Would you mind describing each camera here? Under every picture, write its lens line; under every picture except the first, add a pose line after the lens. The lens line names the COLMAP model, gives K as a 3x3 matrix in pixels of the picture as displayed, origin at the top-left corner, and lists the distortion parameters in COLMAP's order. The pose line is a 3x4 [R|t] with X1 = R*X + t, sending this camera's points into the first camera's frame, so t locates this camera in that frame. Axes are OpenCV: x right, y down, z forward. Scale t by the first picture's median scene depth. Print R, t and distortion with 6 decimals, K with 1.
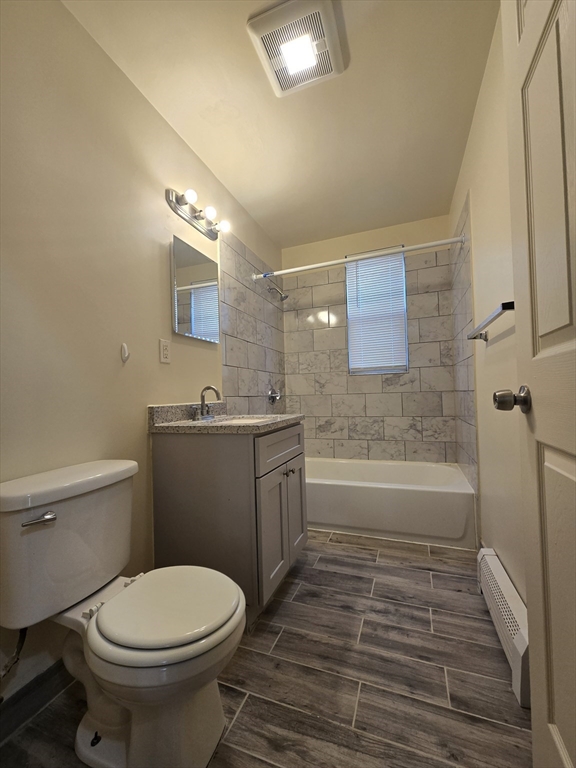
lens RADIAL K [[313.4, 0, 288.7], [0, 313.4, 387.8], [0, 0, 1]] dist [0.001185, 0.004452]
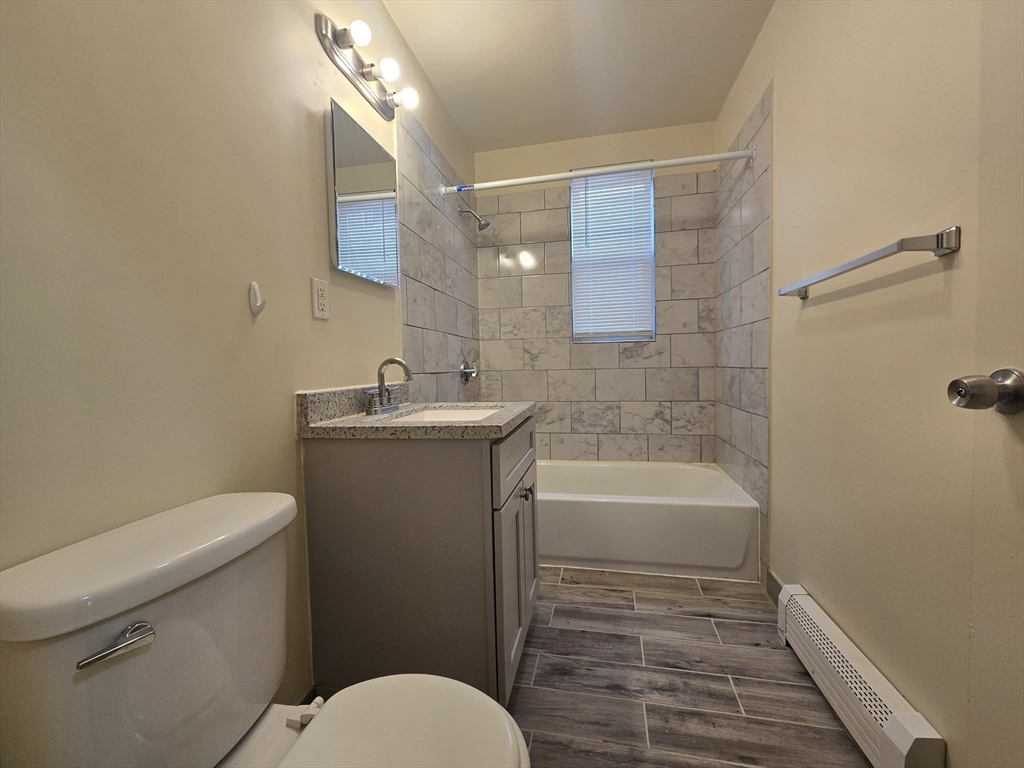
lens RADIAL K [[417.8, 0, 513.7], [0, 417.8, 379.4], [0, 0, 1]] dist [0.001185, 0.004452]
pose [[0.987053, 0.002533, 0.160376, -0.133293], [-0.010981, 0.998596, 0.051814, -0.008564], [-0.160020, -0.052904, 0.985695, 0.130463]]
